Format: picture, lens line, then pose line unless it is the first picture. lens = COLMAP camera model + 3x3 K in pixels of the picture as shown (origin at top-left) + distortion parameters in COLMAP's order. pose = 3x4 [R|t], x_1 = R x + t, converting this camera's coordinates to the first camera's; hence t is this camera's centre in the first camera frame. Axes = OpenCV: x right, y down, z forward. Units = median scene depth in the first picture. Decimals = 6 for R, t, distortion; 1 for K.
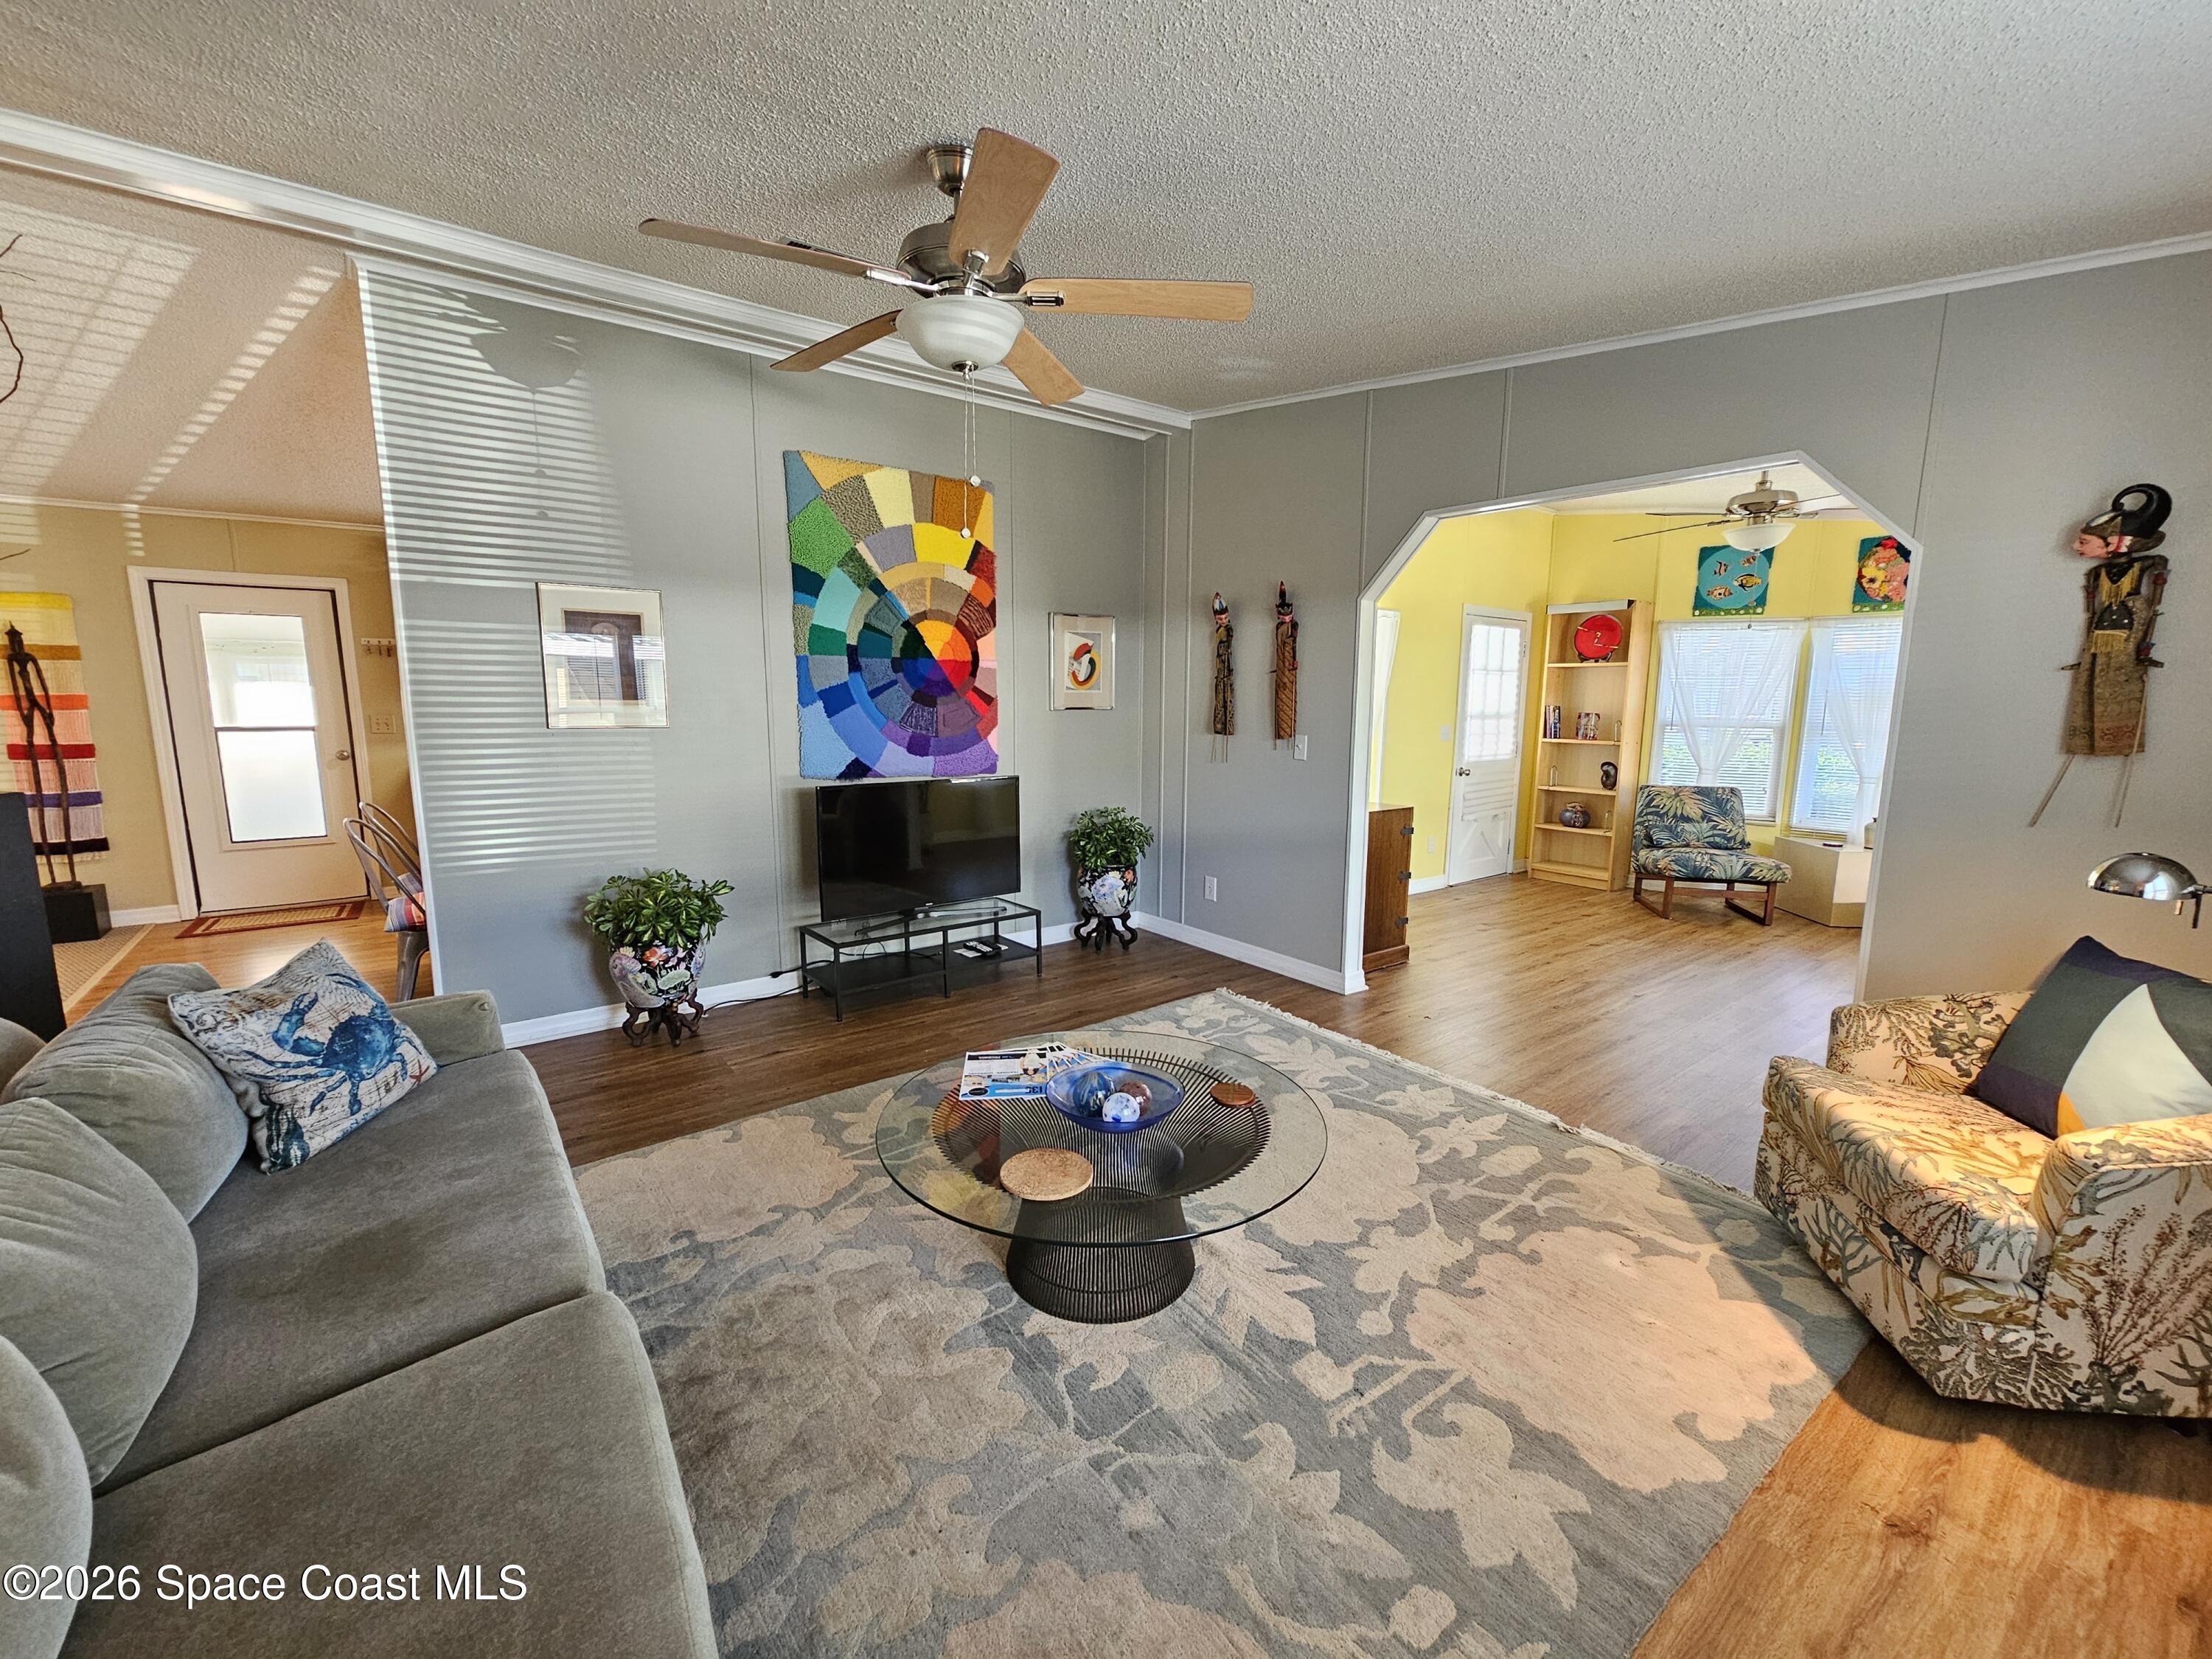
lens RADIAL K [[902.1, 0, 1121.7], [0, 902.1, 831.1], [0, 0, 1]] dist [-0.003364, 0.001131]
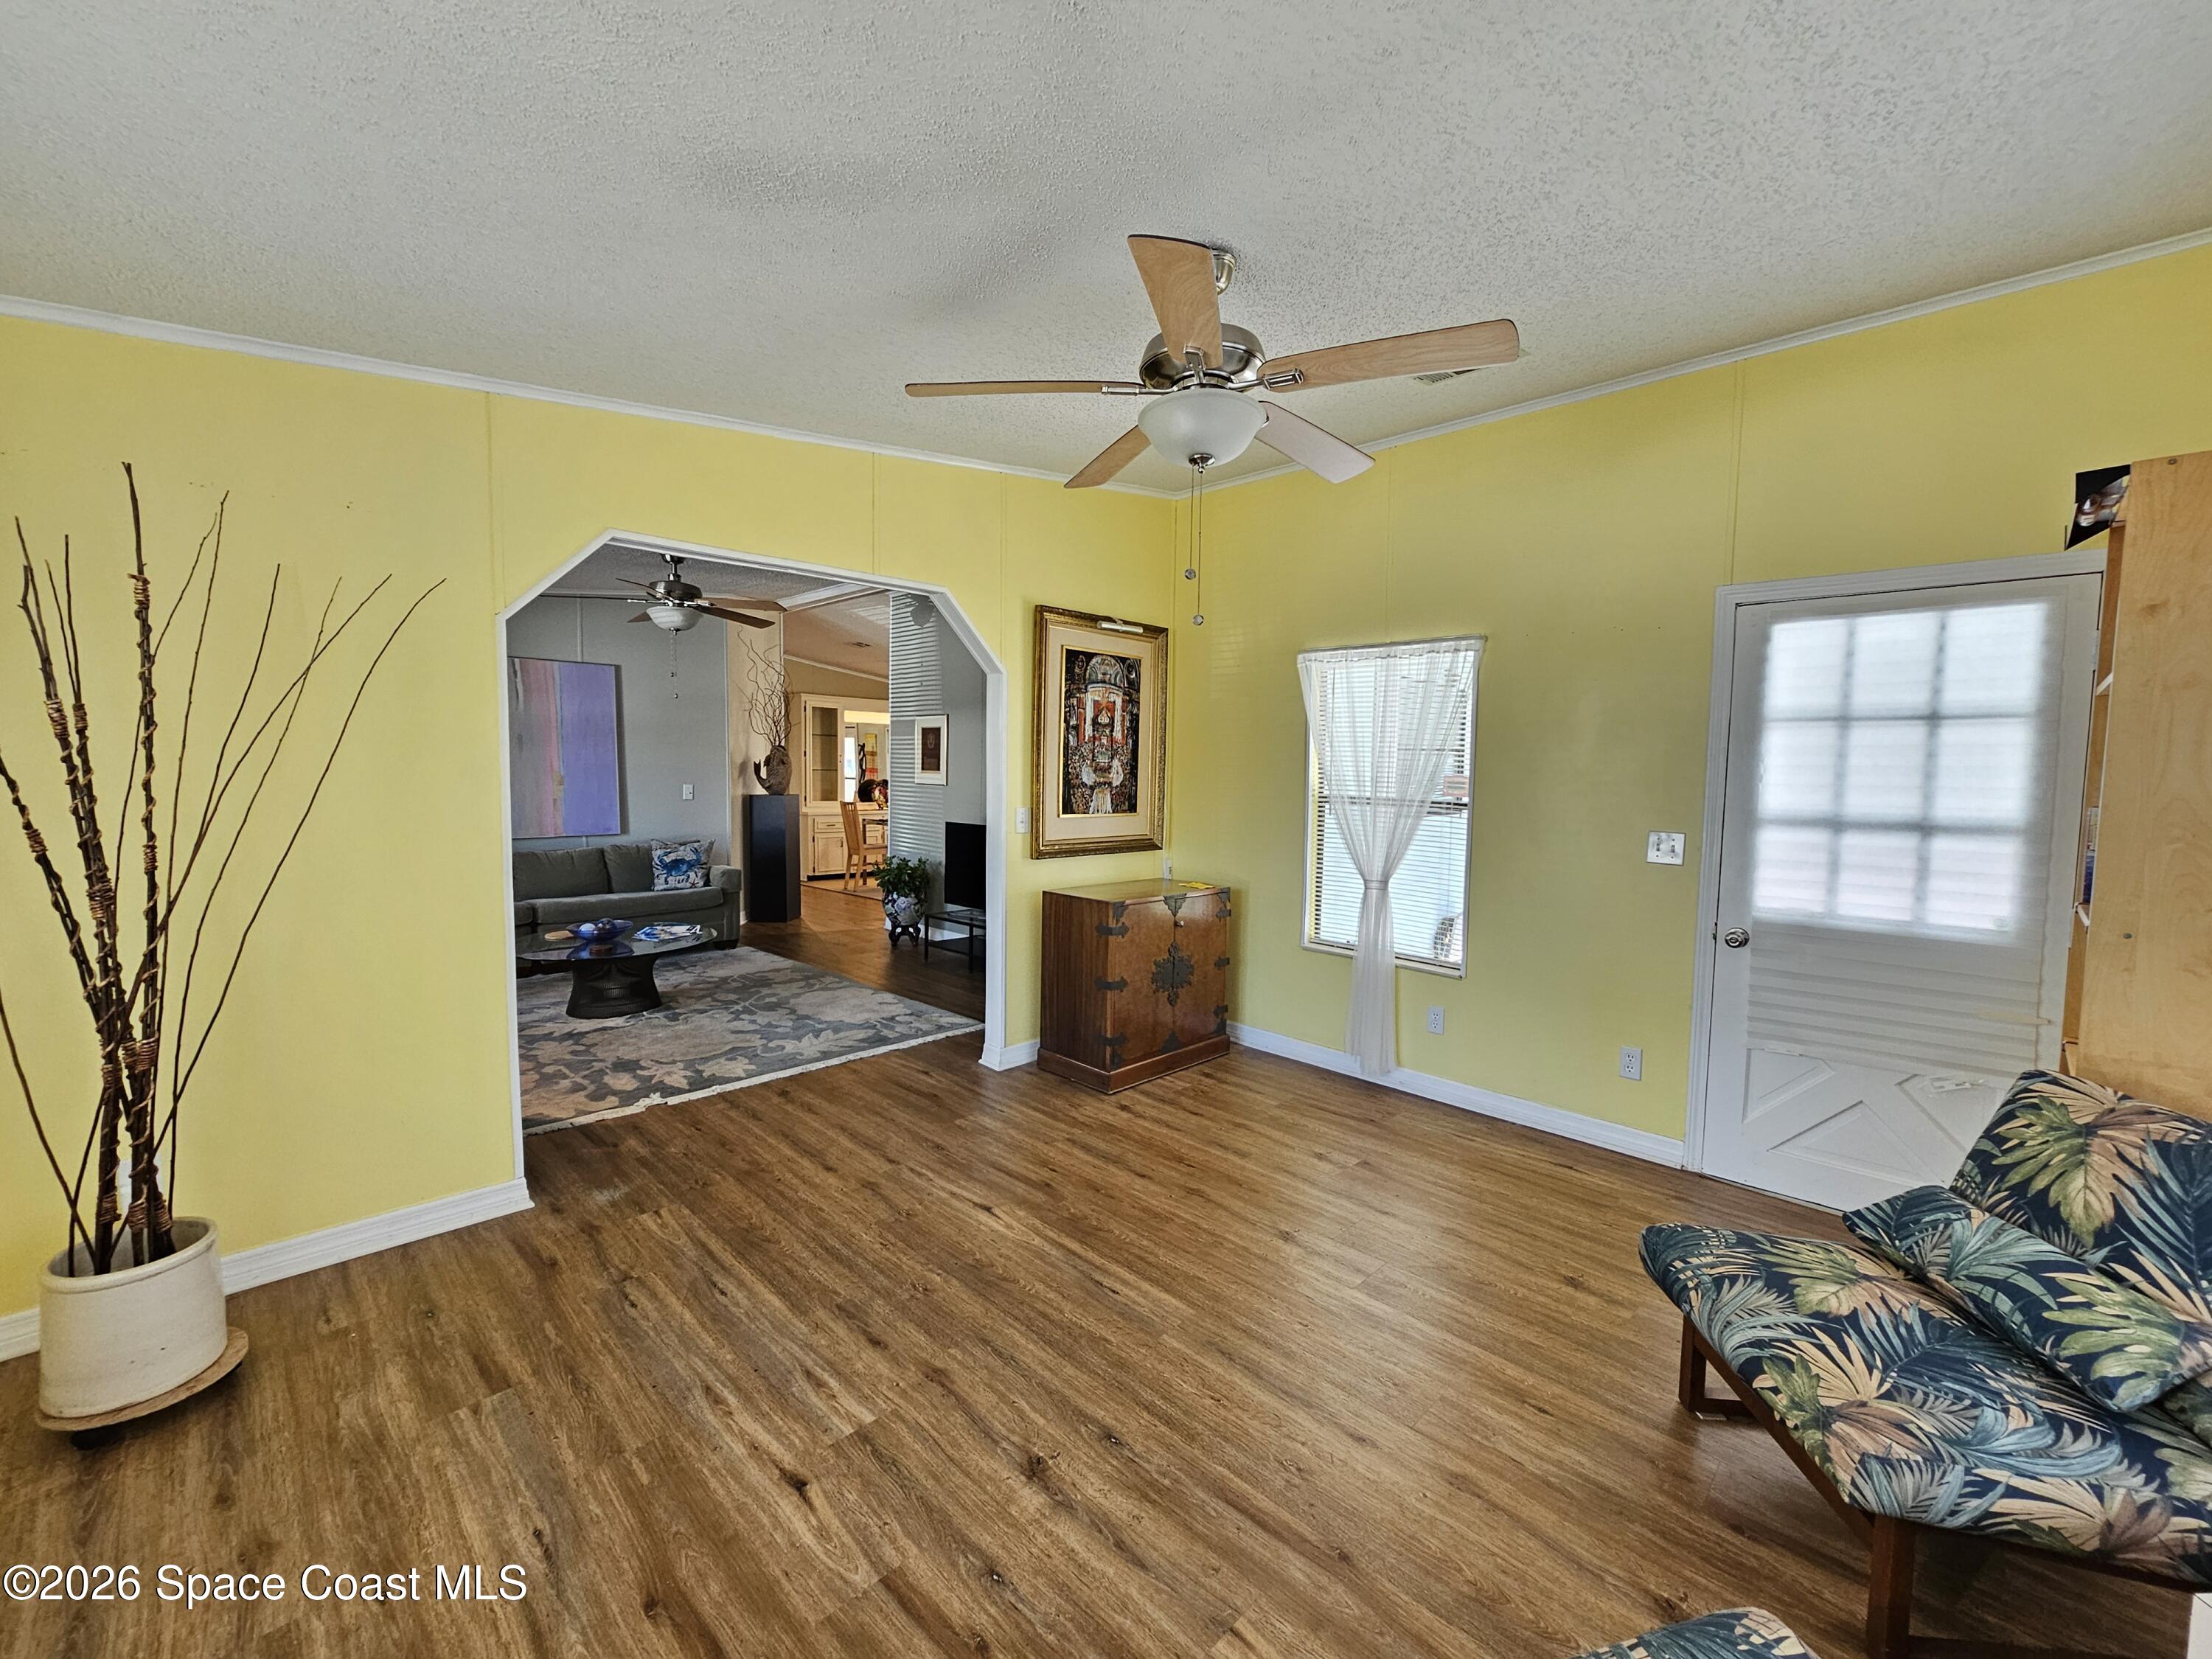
lens RADIAL K [[902.1, 0, 1124.8], [0, 902.1, 829.6], [0, 0, 1]] dist [-0.003364, 0.001131]
pose [[0.141647, 0.060631, -0.988059, 1.279009], [-0.163980, 0.985770, 0.036983, -0.140438], [0.976241, 0.156783, 0.149573, 0.993834]]
